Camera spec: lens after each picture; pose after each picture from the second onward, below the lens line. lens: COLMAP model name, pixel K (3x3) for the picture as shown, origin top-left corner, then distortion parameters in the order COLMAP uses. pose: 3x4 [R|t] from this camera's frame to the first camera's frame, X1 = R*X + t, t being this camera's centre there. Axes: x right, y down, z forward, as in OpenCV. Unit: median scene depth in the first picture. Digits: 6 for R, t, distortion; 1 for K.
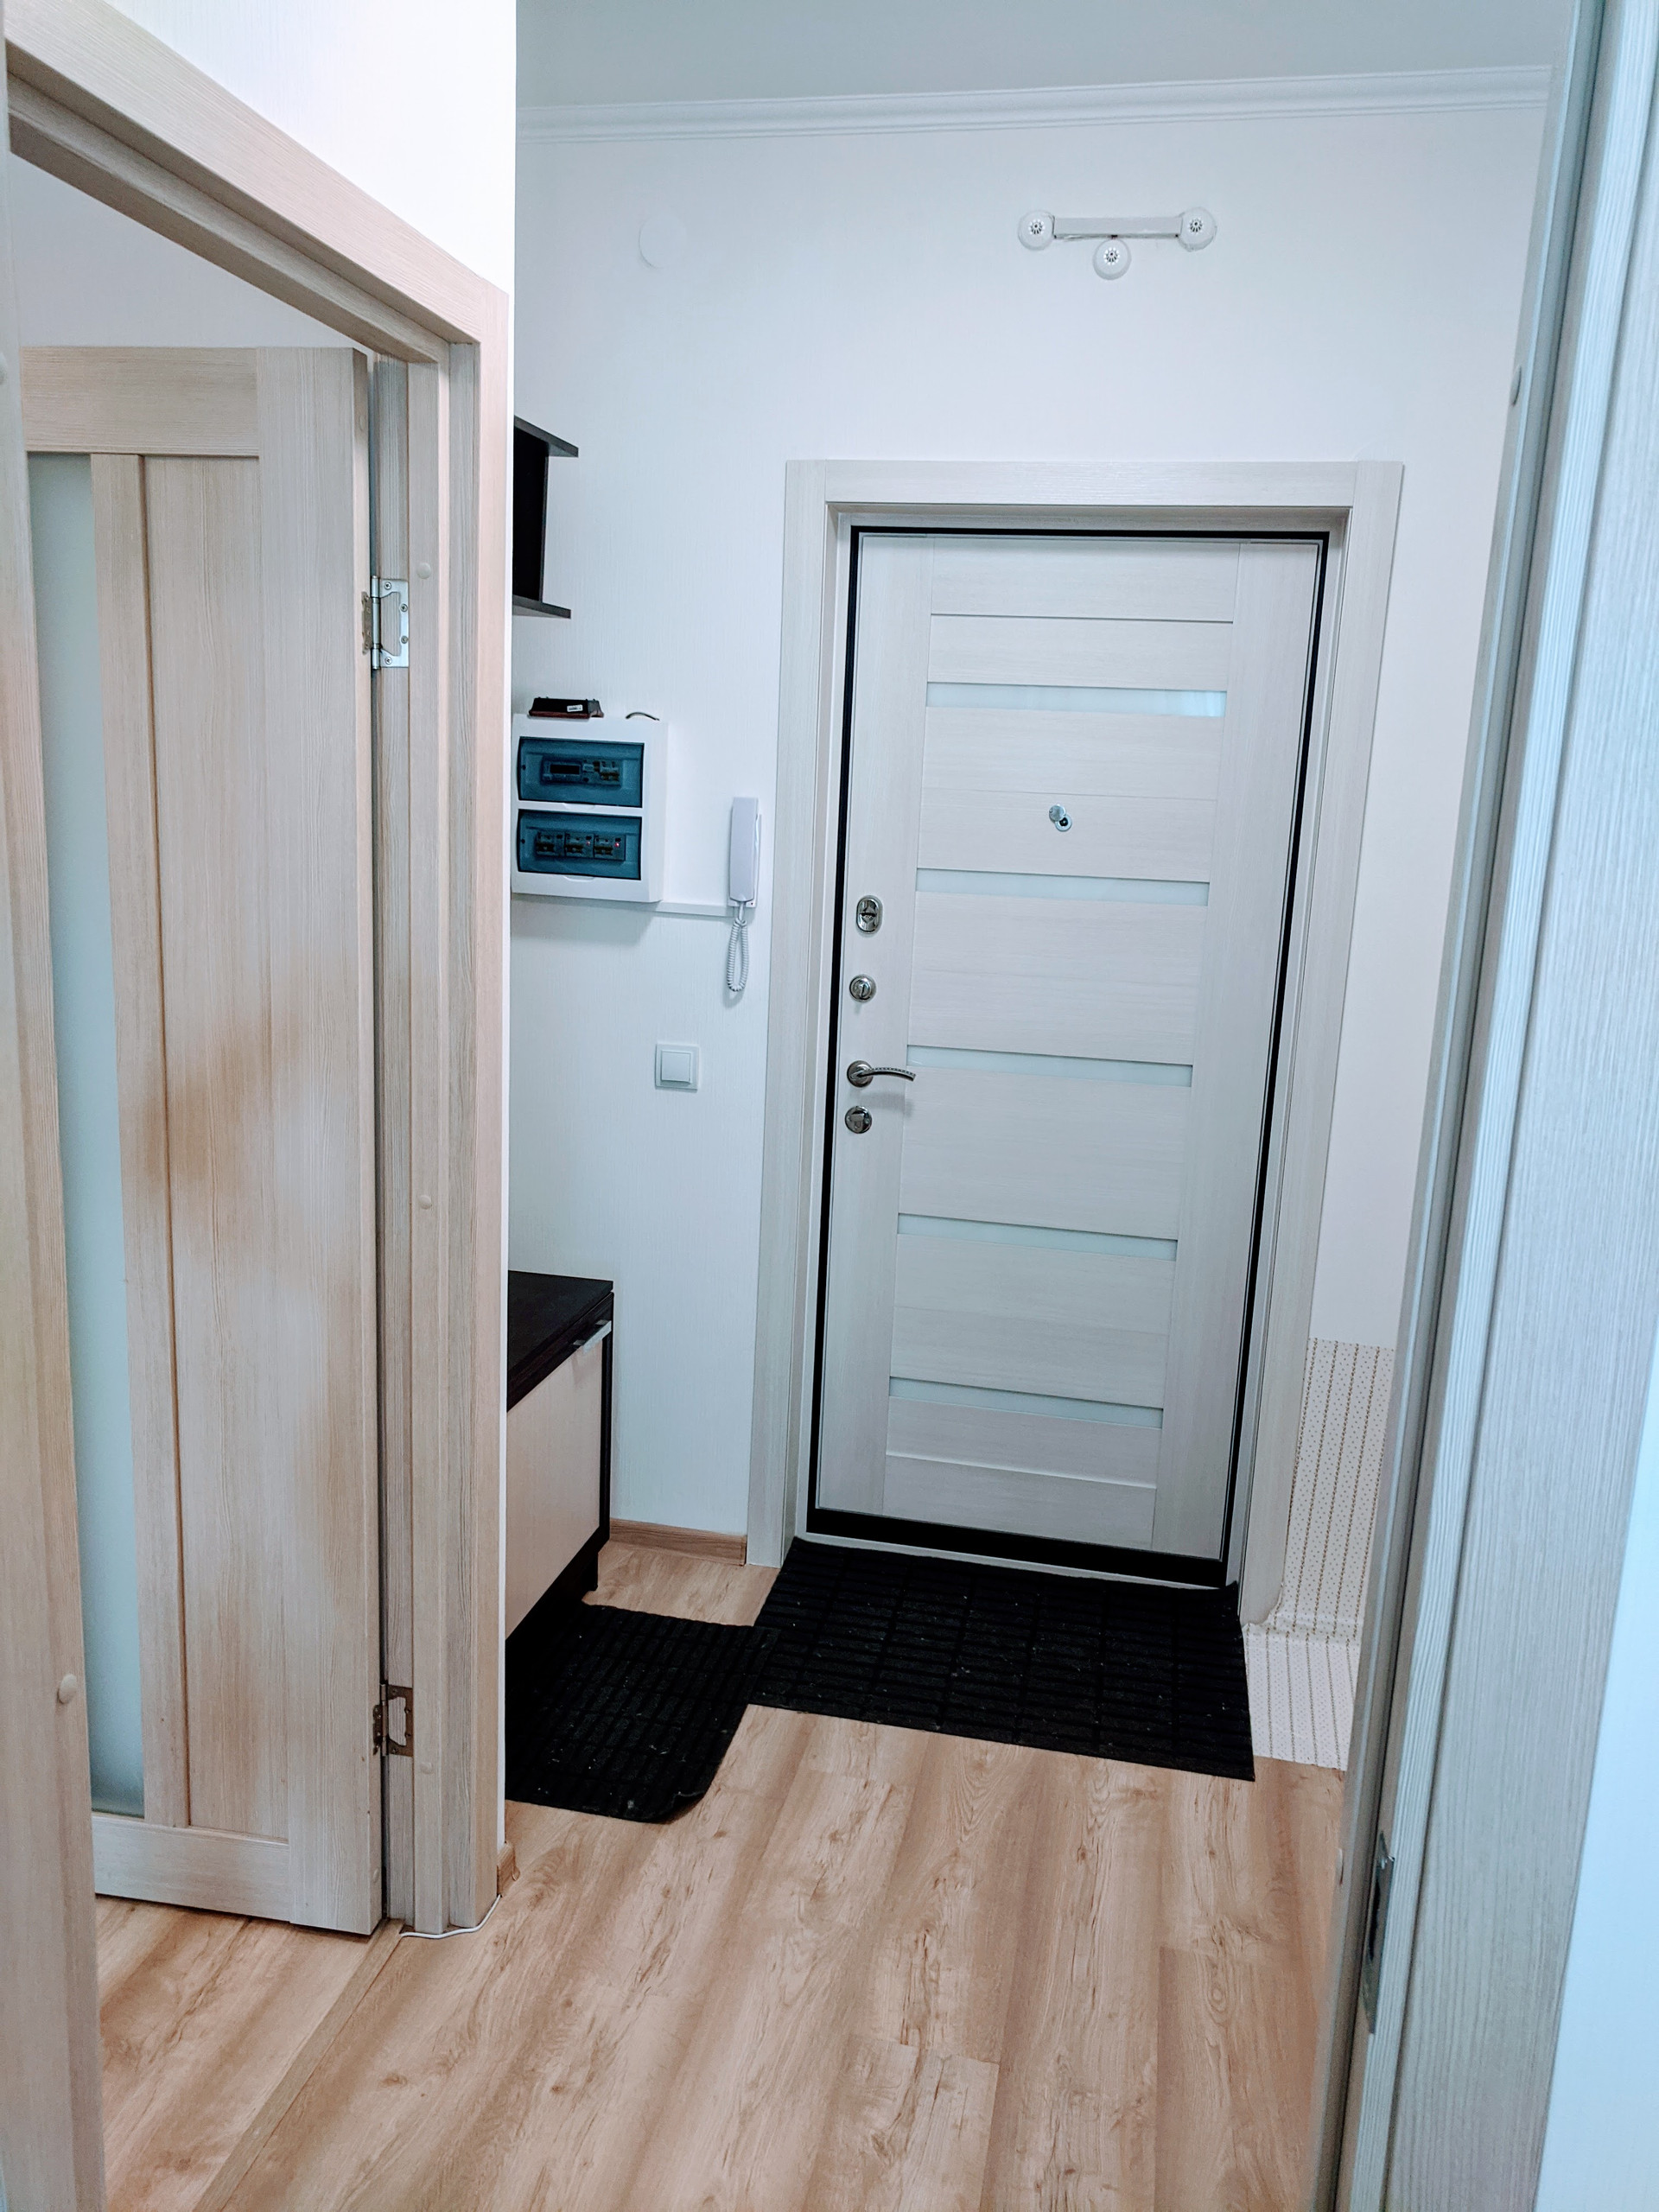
lens RADIAL K [[1675.5, 0, 825.6], [0, 1675.5, 1103.7], [0, 0, 1]] dist [0.006792, -0.000475]
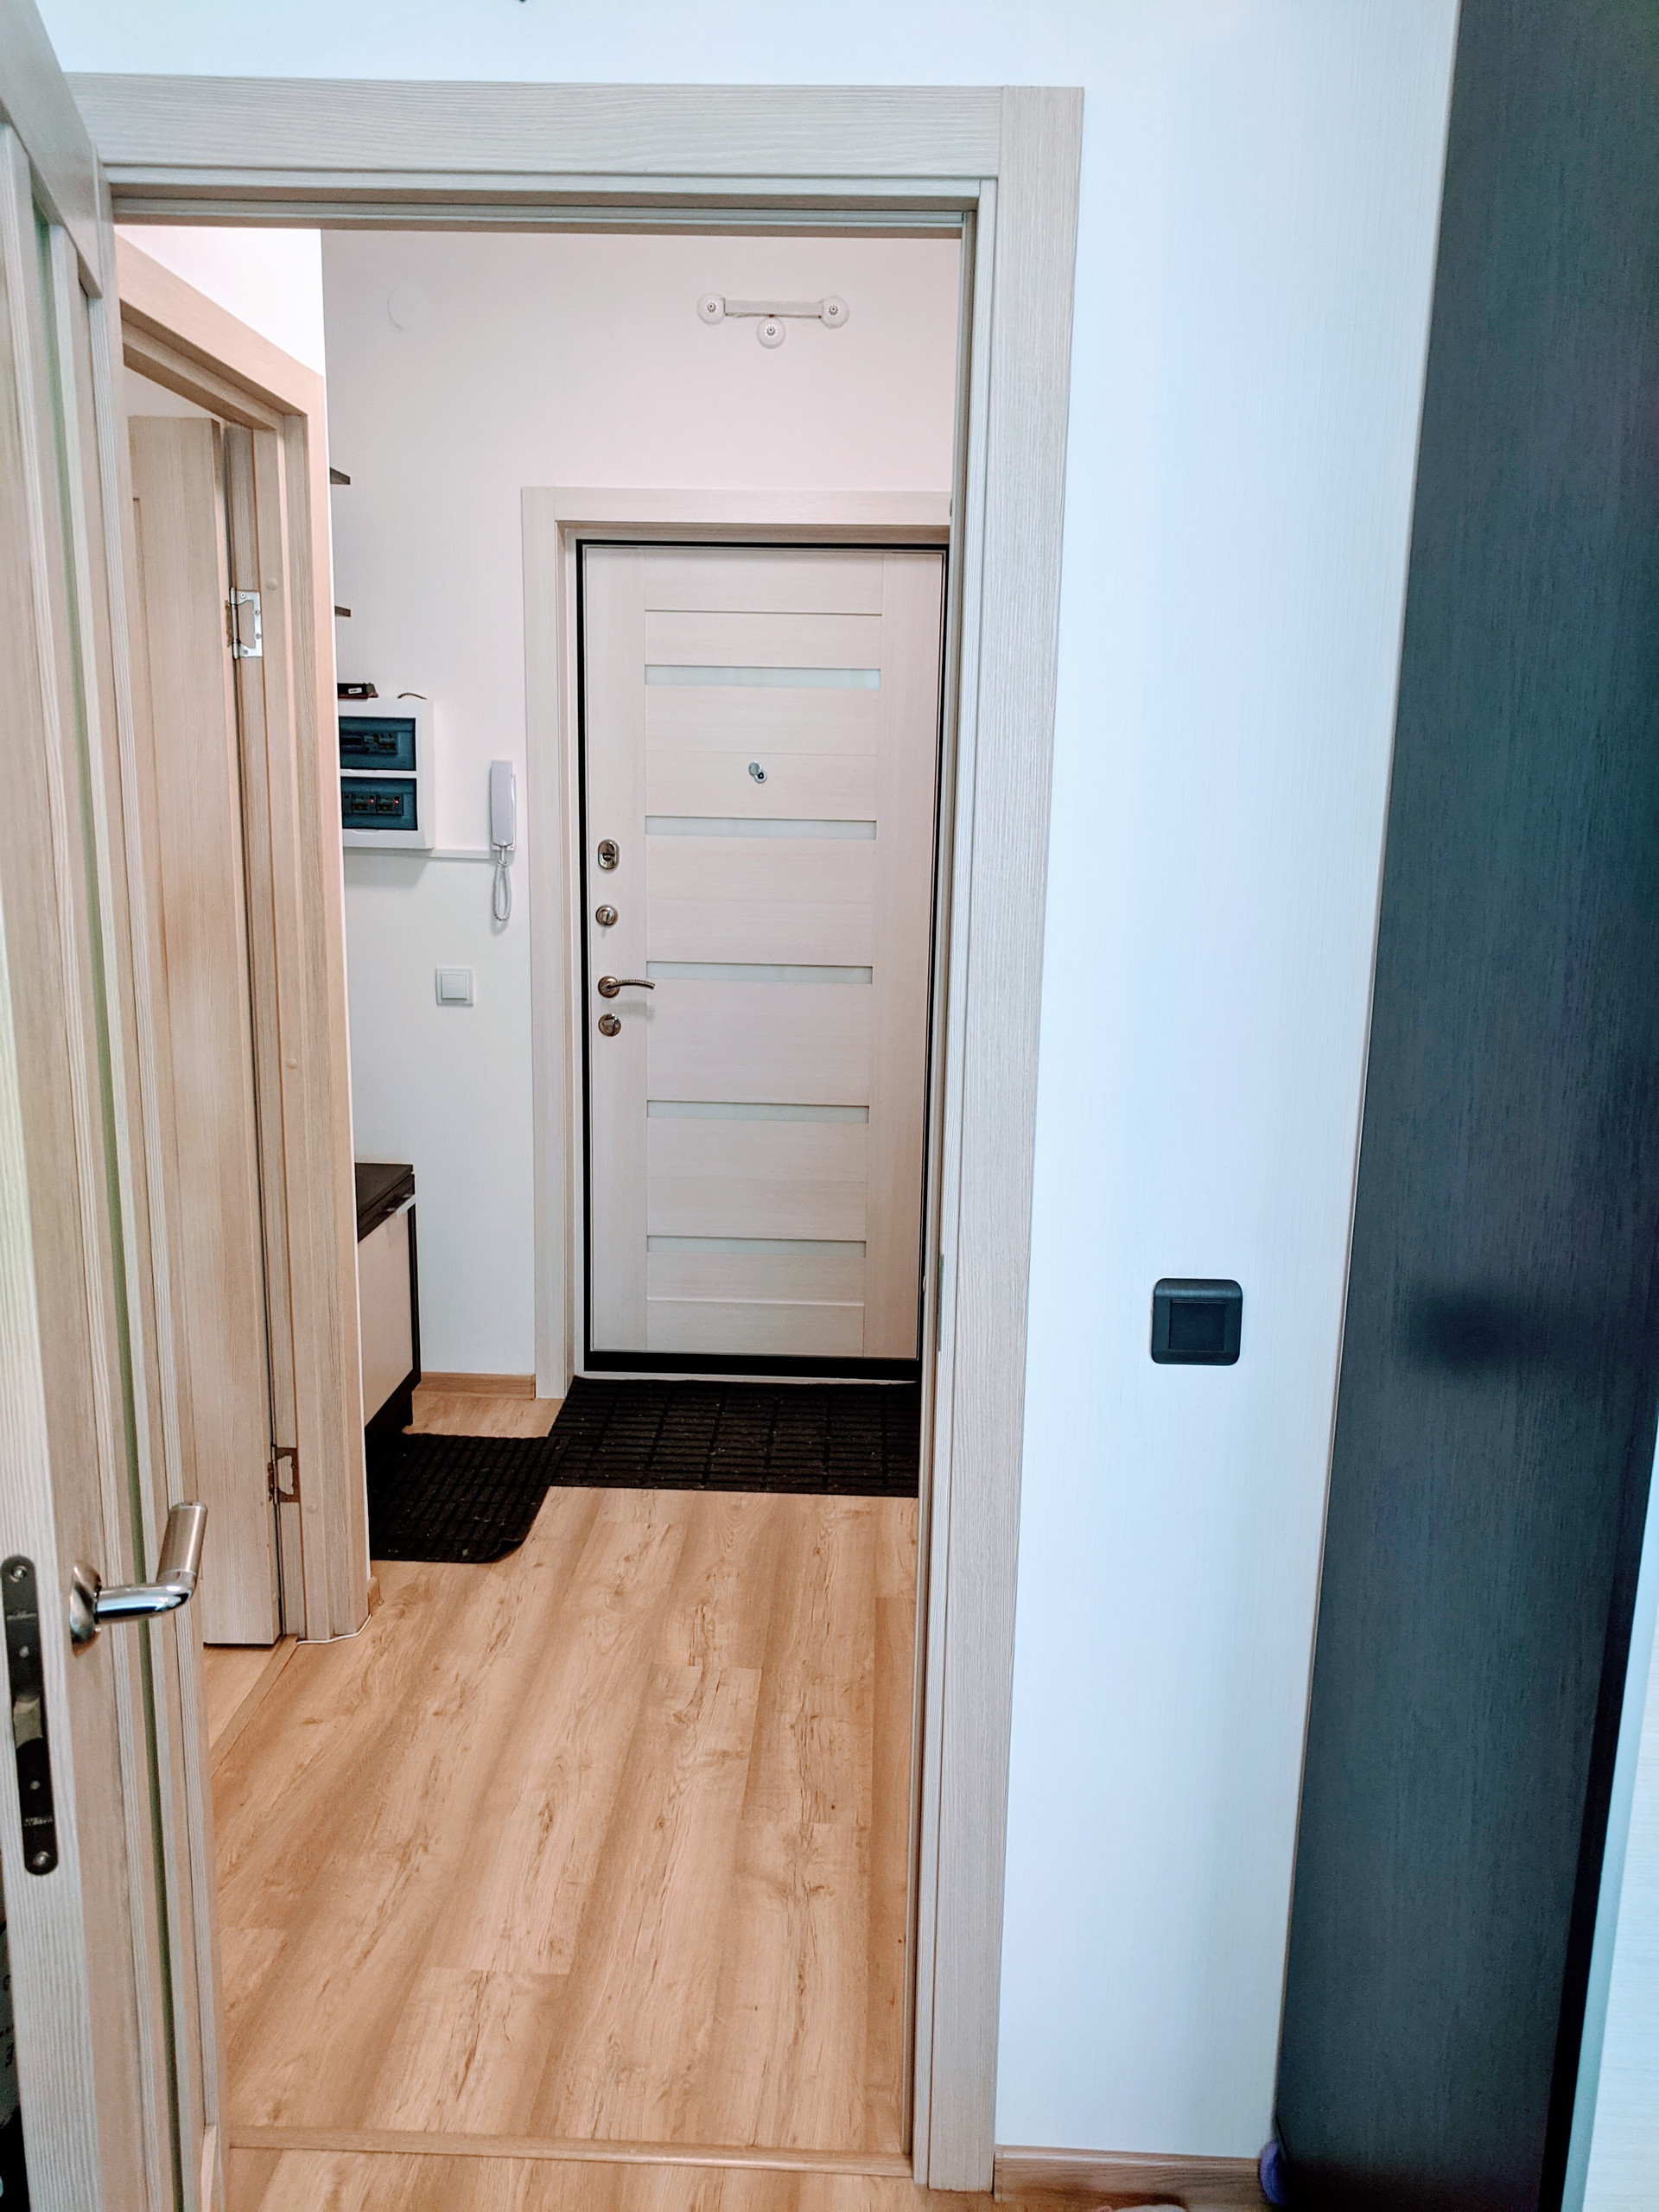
lens RADIAL K [[1675.5, 0, 830.4], [0, 1675.5, 1113.1], [0, 0, 1]] dist [0.006792, -0.000475]
pose [[0.984475, -0.058400, 0.165524, -0.033112], [0.056436, 0.998269, 0.016550, 0.076499], [-0.166204, -0.006951, 0.986067, -0.284552]]
